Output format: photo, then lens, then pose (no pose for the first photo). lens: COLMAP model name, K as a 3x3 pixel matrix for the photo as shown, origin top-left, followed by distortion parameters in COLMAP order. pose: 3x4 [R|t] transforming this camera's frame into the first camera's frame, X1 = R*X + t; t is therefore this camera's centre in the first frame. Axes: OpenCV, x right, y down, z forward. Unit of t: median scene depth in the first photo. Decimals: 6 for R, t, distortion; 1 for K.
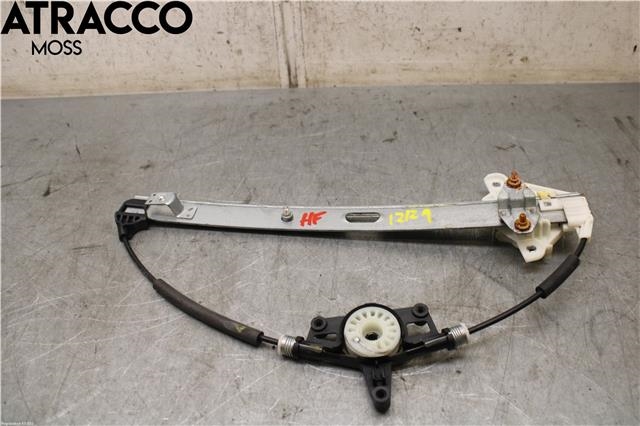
lens RADIAL K [[532.2, 0, 324.1], [0, 532.2, 210.0], [0, 0, 1]] dist [-0.169750, 0.146144]
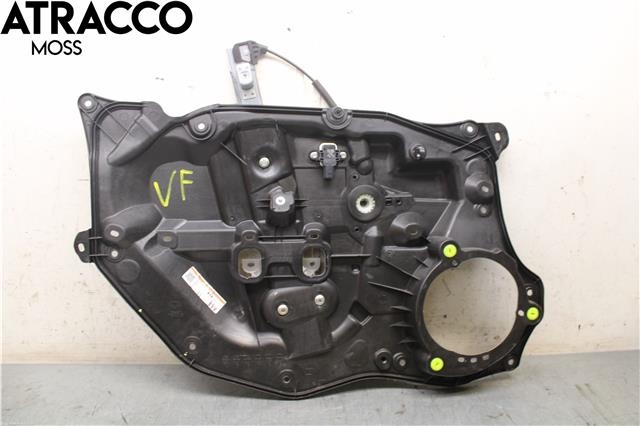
lens RADIAL K [[532.2, 0, 324.1], [0, 532.2, 210.0], [0, 0, 1]] dist [-0.169750, 0.146144]
pose [[0.994023, 0.032545, 0.104208, -0.172251], [0.015930, 0.901077, -0.433367, -0.036008], [-0.108003, 0.432436, 0.895173, -0.216602]]
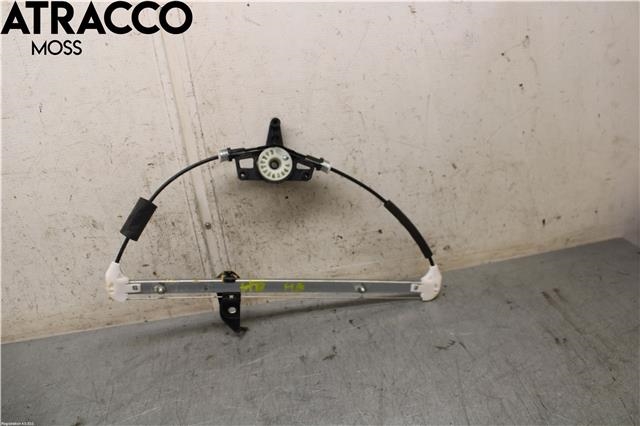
lens RADIAL K [[532.2, 0, 324.1], [0, 532.2, 210.0], [0, 0, 1]] dist [-0.169750, 0.146144]
pose [[0.983626, -0.127370, 0.127503, 0.022801], [0.160097, 0.942415, -0.293638, -0.097601], [-0.082760, 0.309242, 0.947375, -0.004741]]
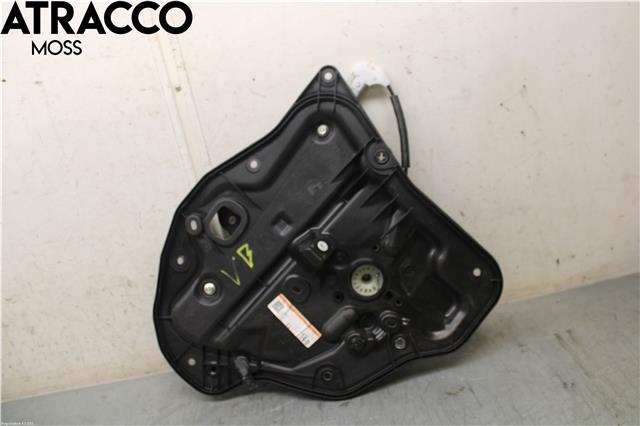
lens RADIAL K [[532.2, 0, 324.1], [0, 532.2, 210.0], [0, 0, 1]] dist [-0.169750, 0.146144]
pose [[0.984522, -0.172292, 0.032124, 0.108211], [0.172626, 0.921620, -0.347588, -0.125466], [0.030281, 0.347753, 0.937097, -0.086691]]
